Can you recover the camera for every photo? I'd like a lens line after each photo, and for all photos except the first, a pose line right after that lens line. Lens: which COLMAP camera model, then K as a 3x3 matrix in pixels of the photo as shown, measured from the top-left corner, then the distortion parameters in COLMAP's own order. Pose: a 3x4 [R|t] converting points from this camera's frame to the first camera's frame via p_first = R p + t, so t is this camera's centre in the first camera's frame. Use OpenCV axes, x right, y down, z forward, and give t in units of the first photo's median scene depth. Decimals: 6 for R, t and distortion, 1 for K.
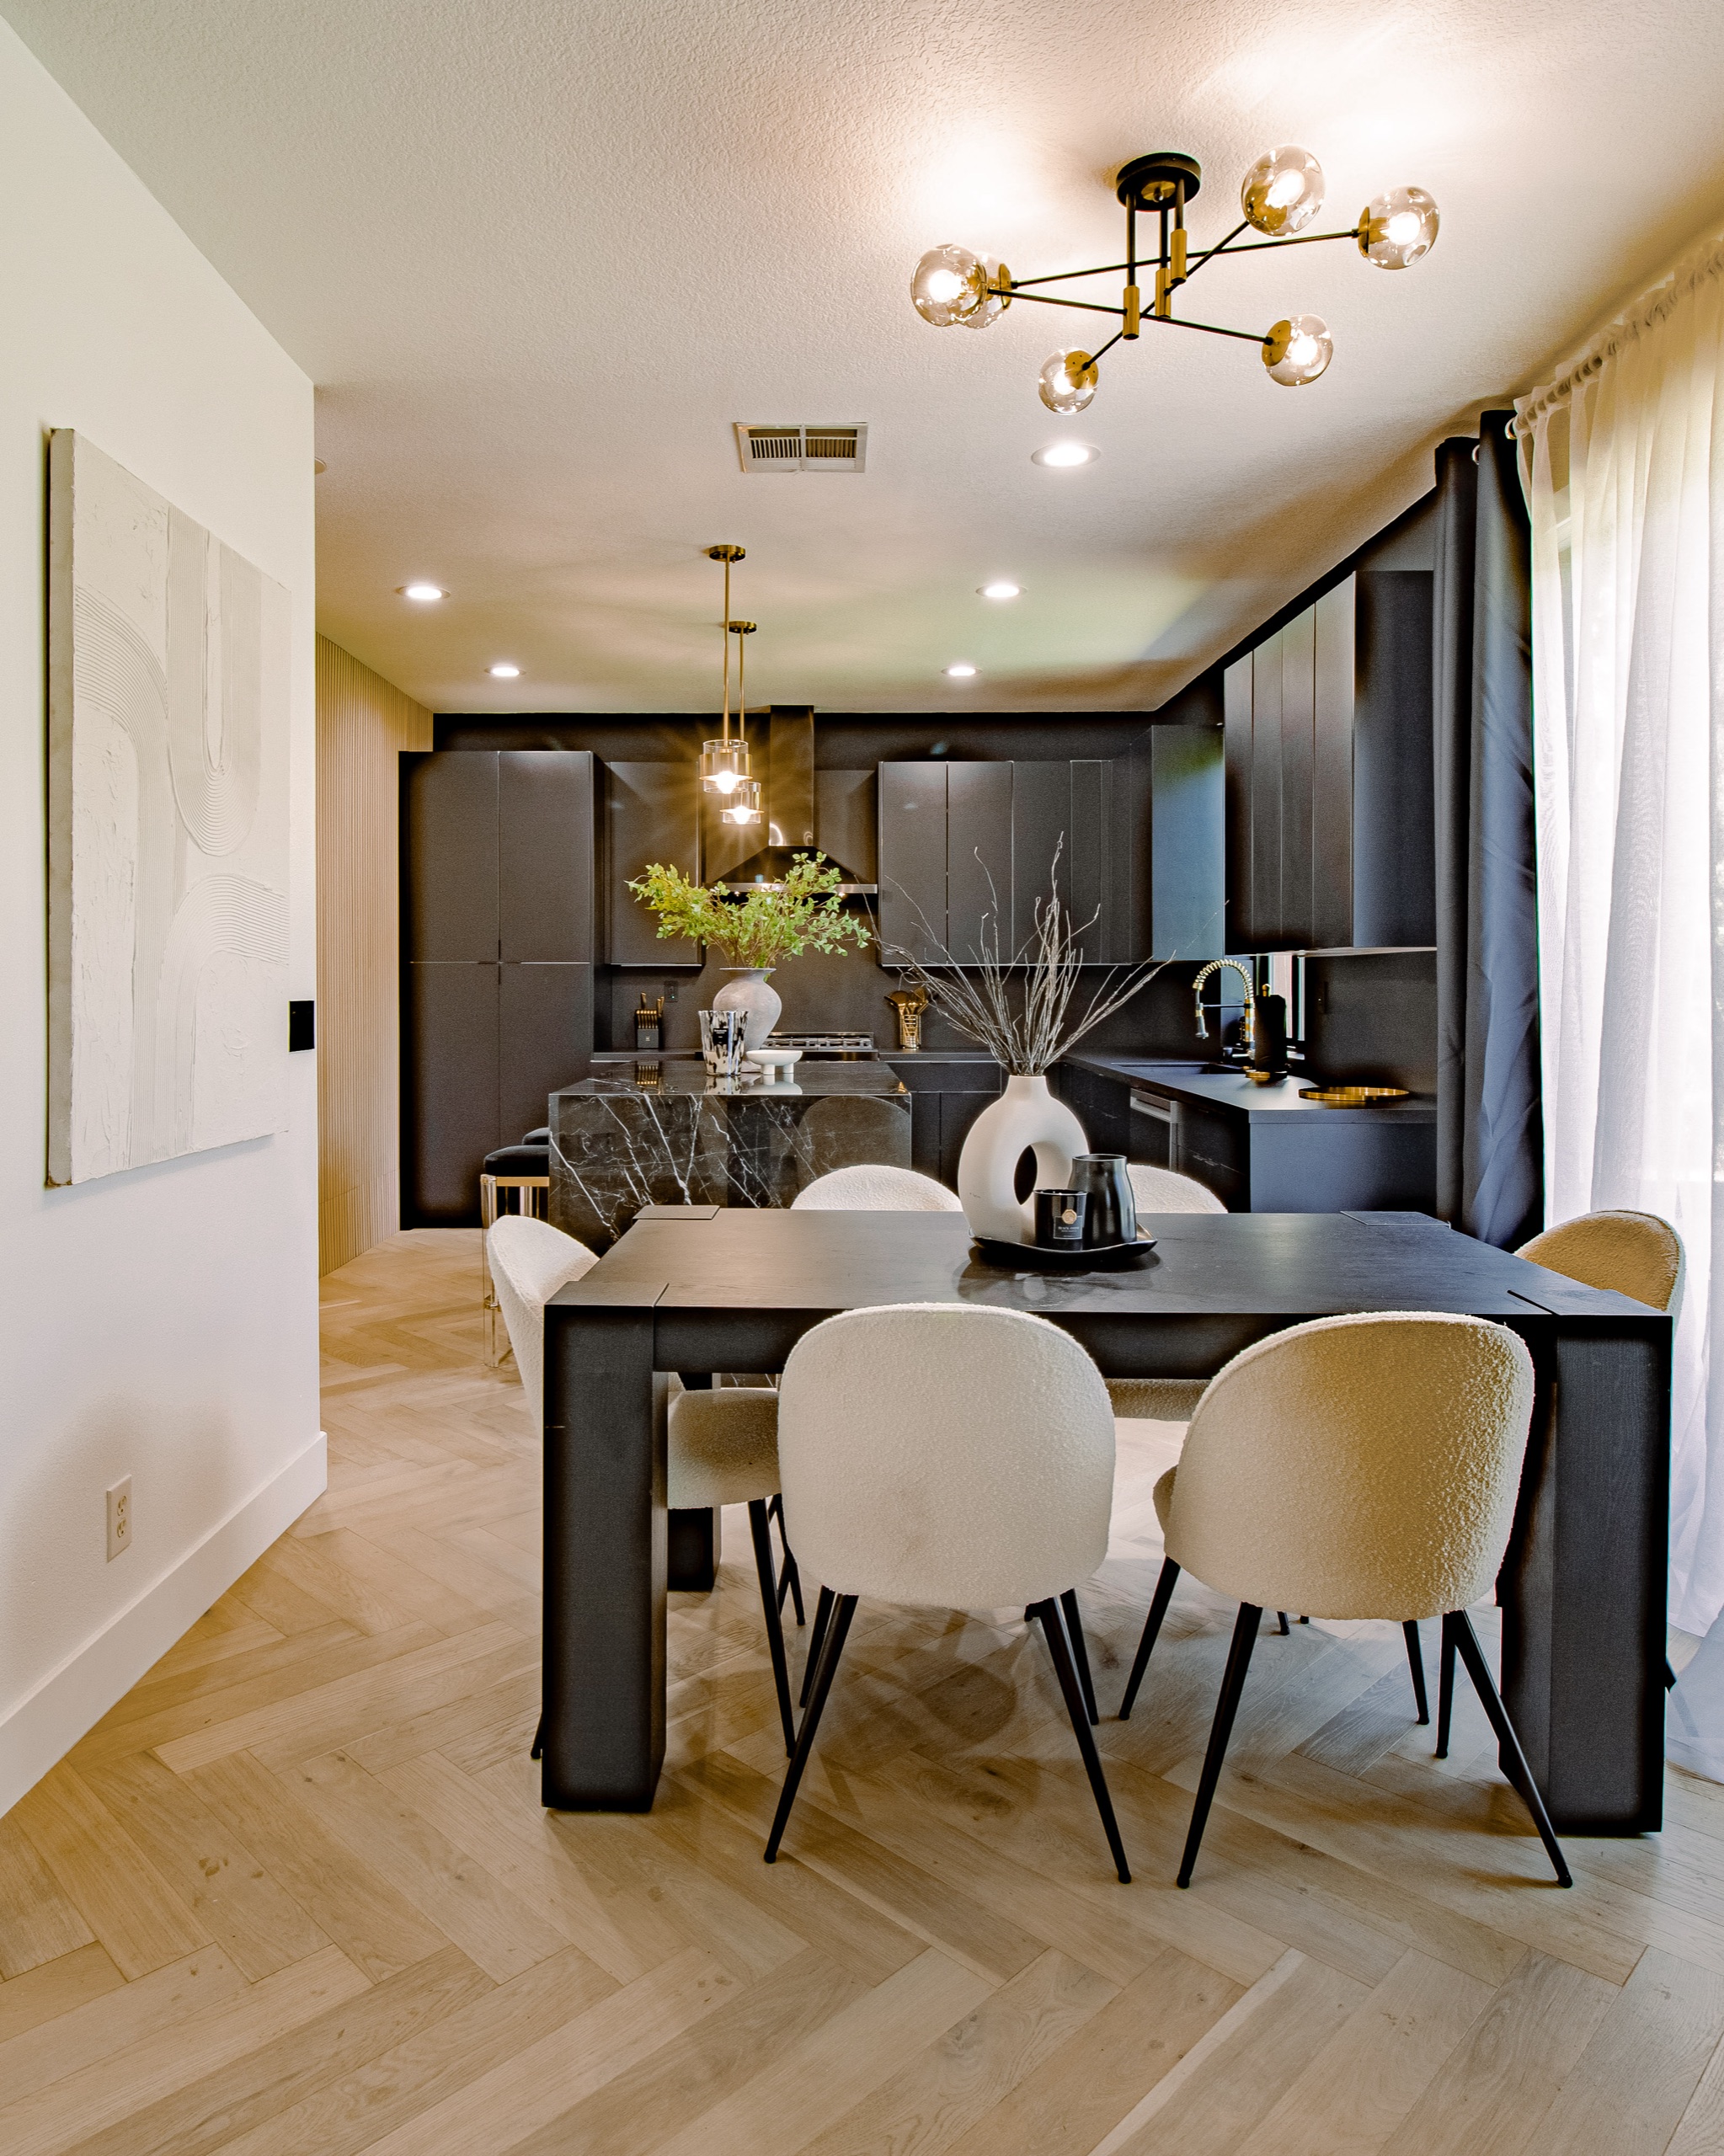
lens RADIAL K [[1344.9, 0, 780.6], [0, 1344.9, 1000.1], [0, 0, 1]] dist [0.005101, -0.041335]
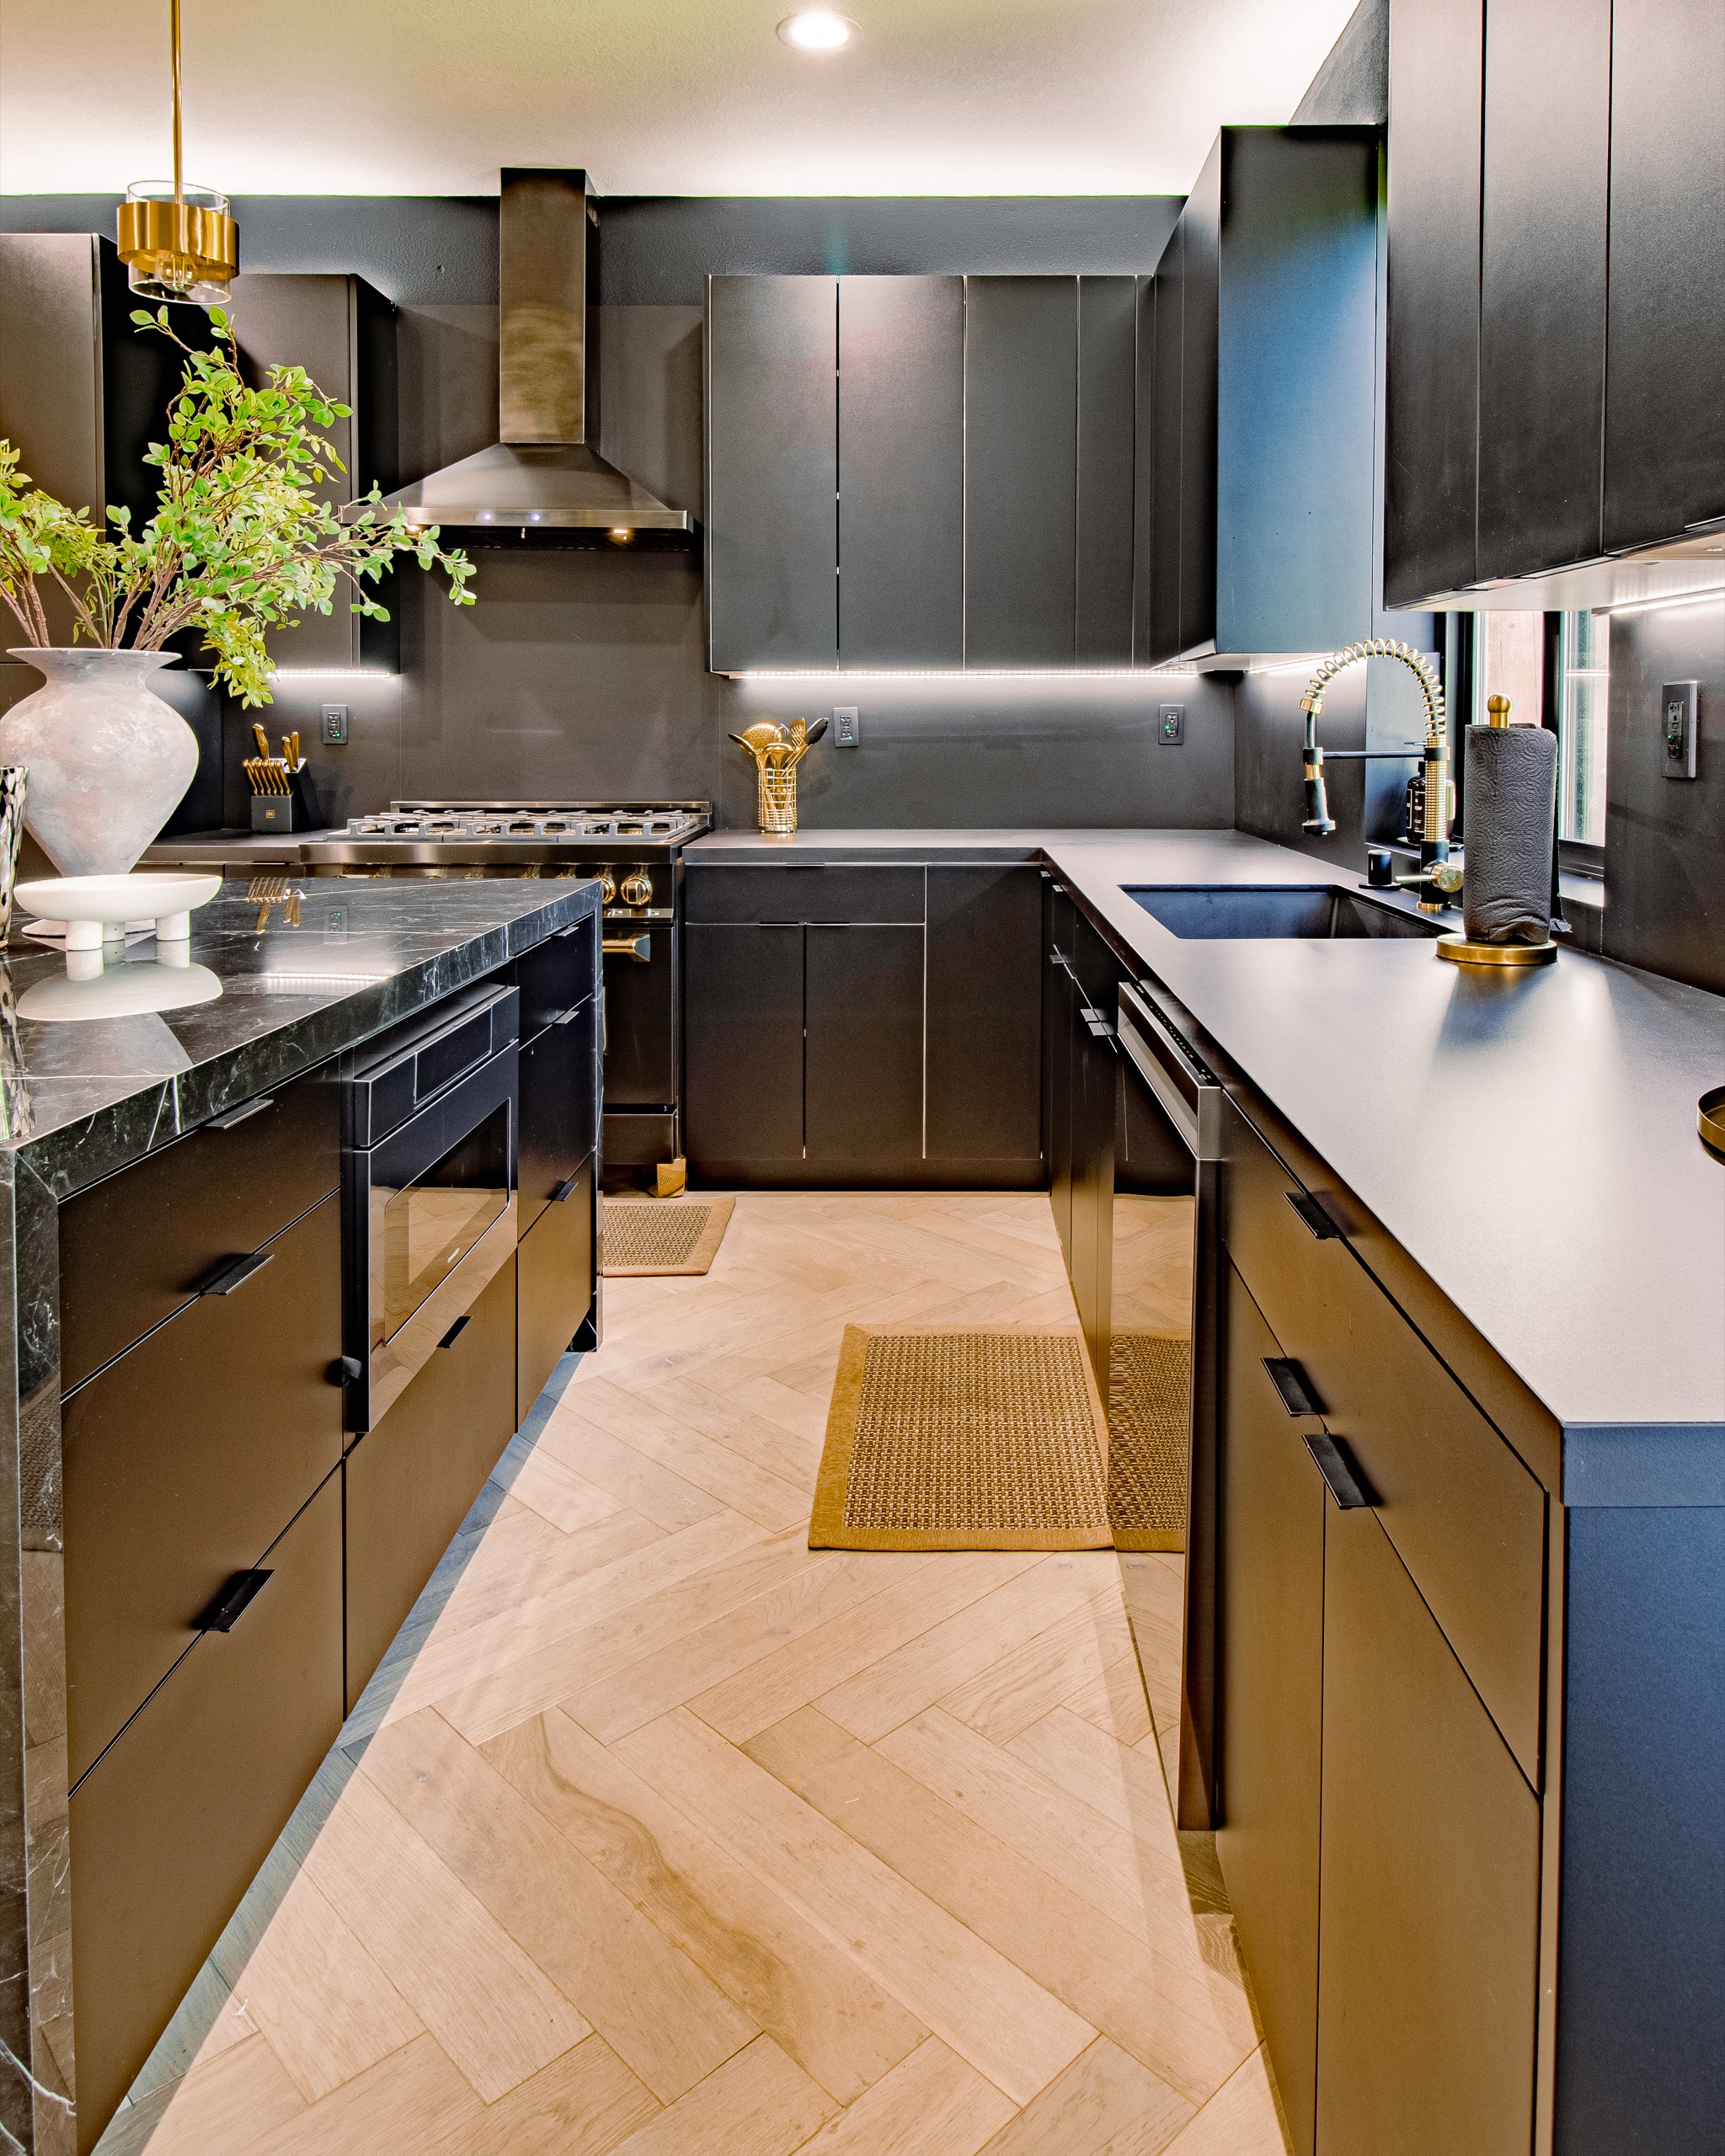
lens RADIAL K [[1446.6, 0, 868.6], [0, 1446.6, 829.2], [0, 0, 1]] dist [-0.000471, -0.001251]
pose [[0.999873, -0.001778, -0.015867, 0.247485], [0.002680, 0.998370, 0.057008, 0.003889], [0.015739, -0.057043, 0.998248, 0.759721]]
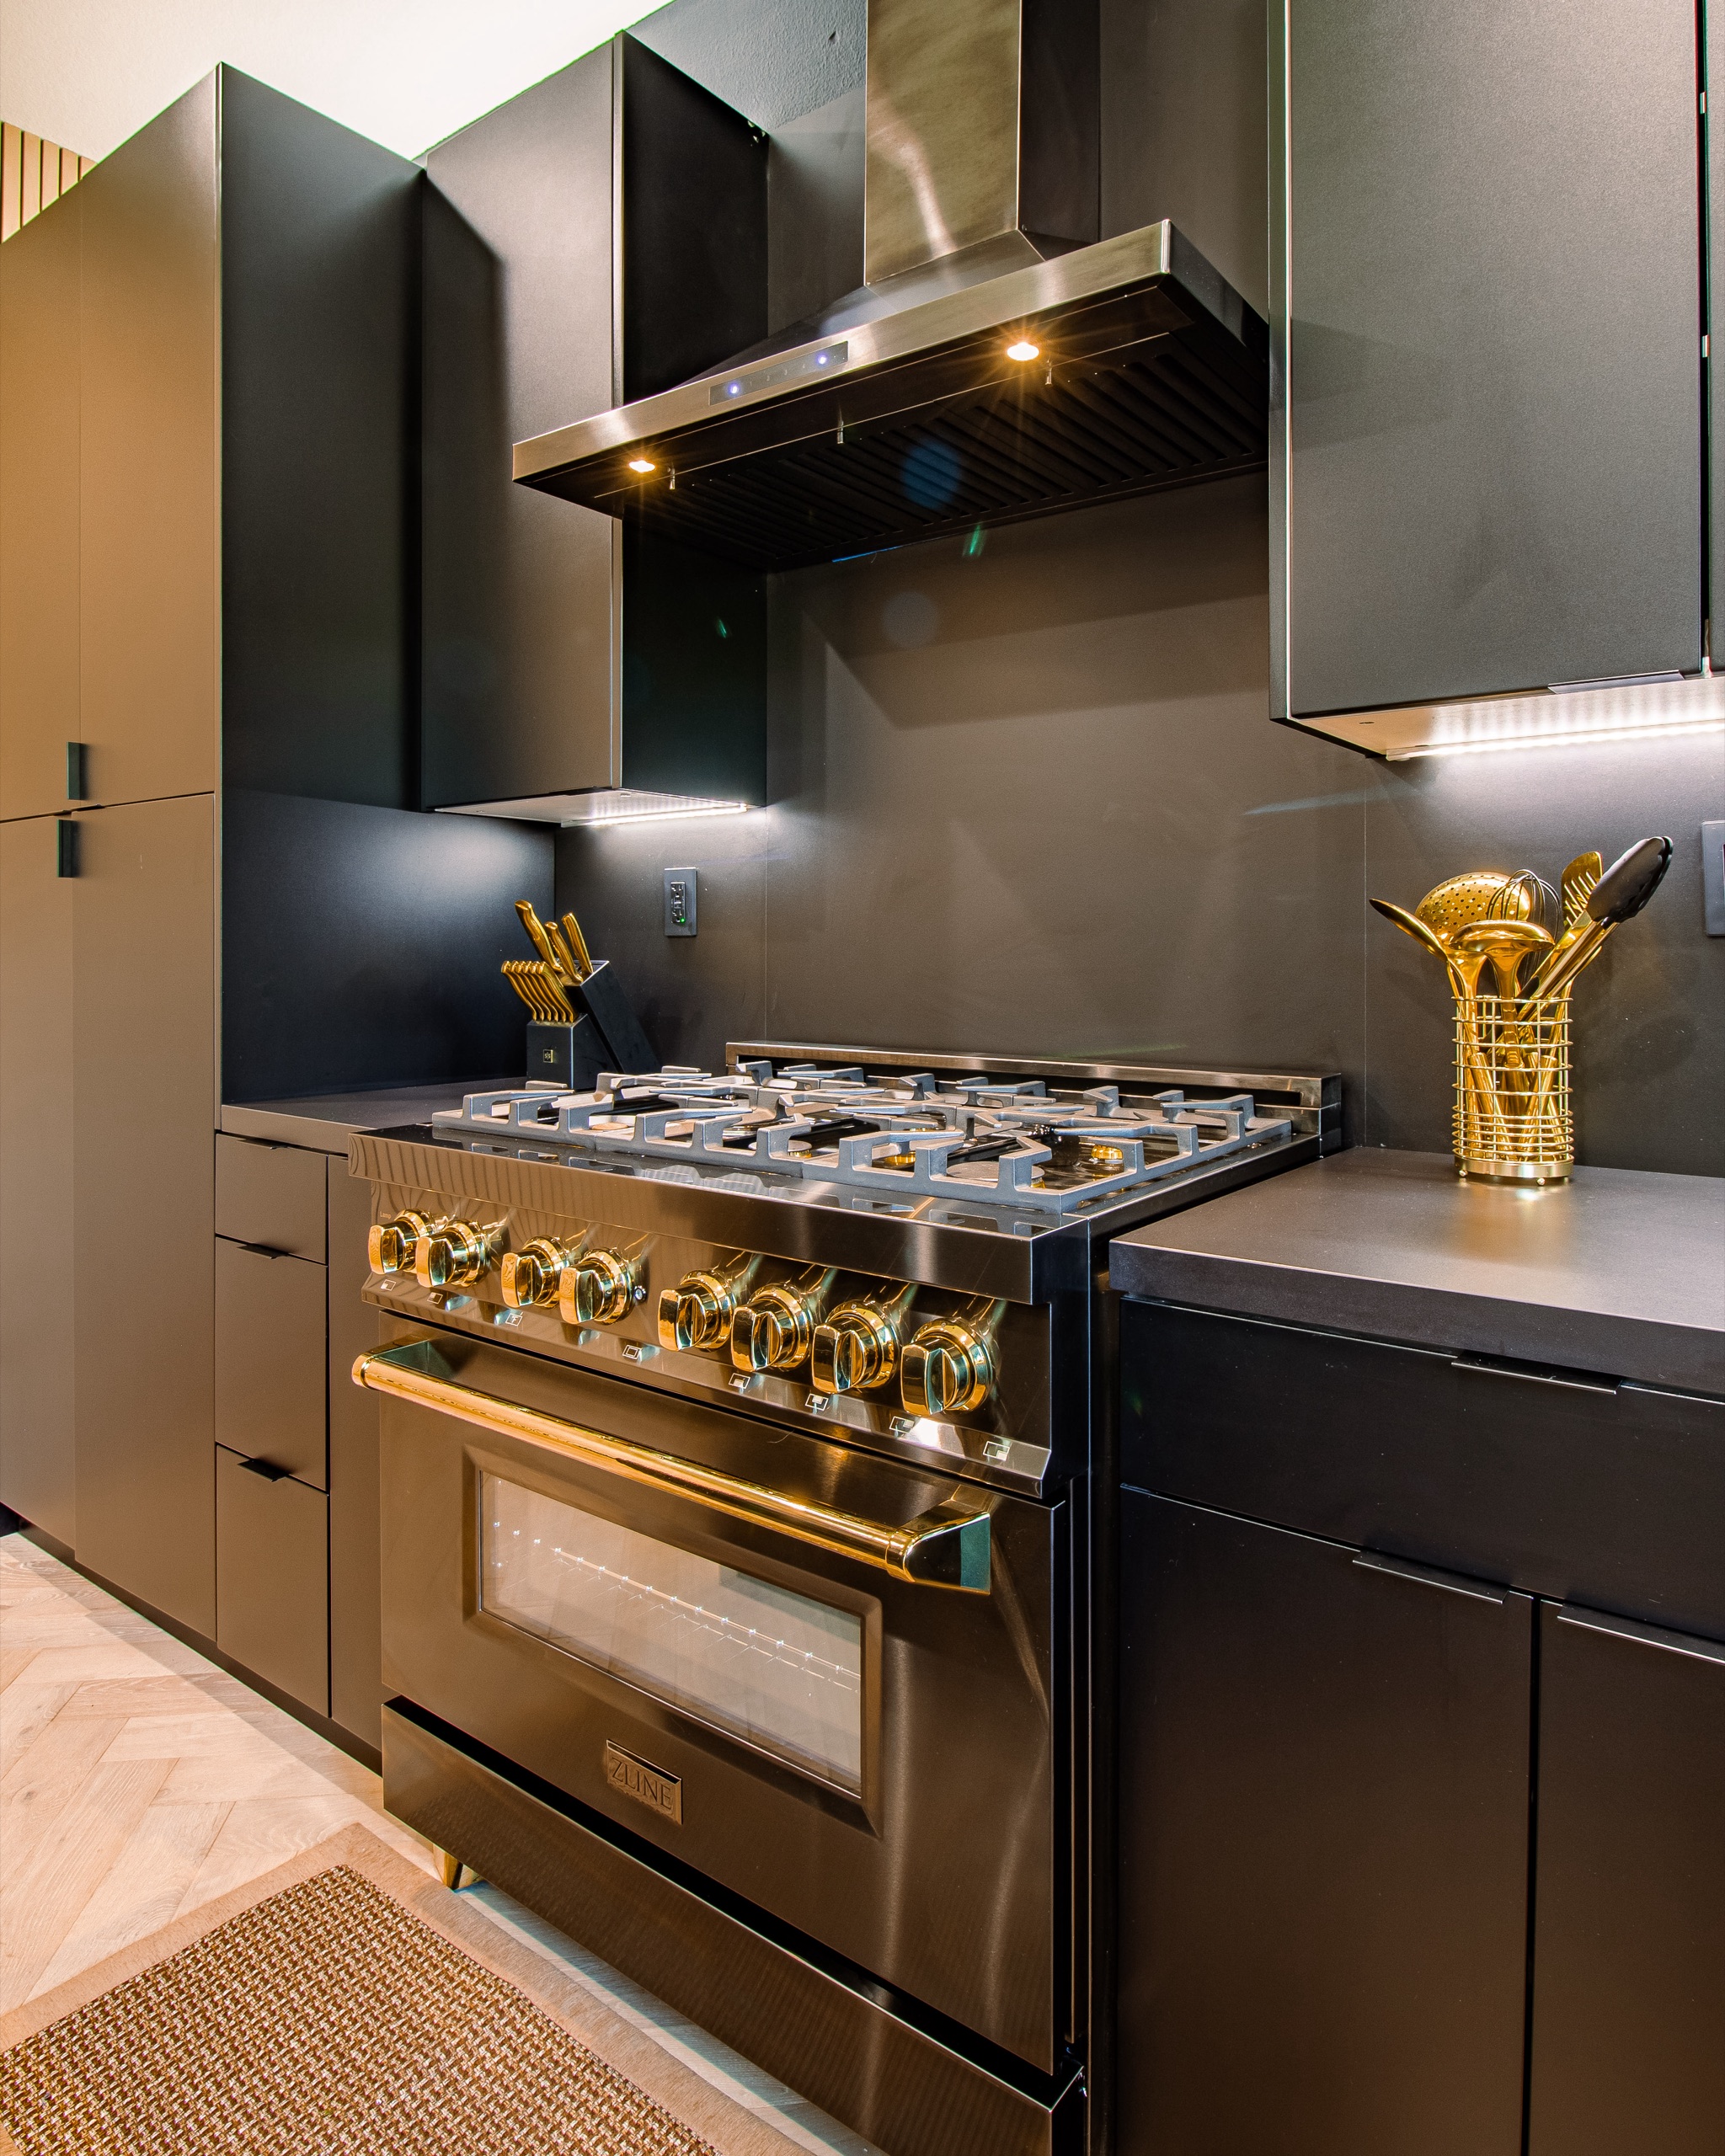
lens RADIAL K [[1346.8, 0, 864.9], [0, 1346.8, 951.2], [0, 0, 1]] dist [-0.004294, -0.003662]
pose [[0.821028, -0.000275, -0.570888, 0.226704], [-0.003521, 0.999978, -0.005546, 0.010199], [0.570877, 0.006564, 0.821009, 1.395711]]
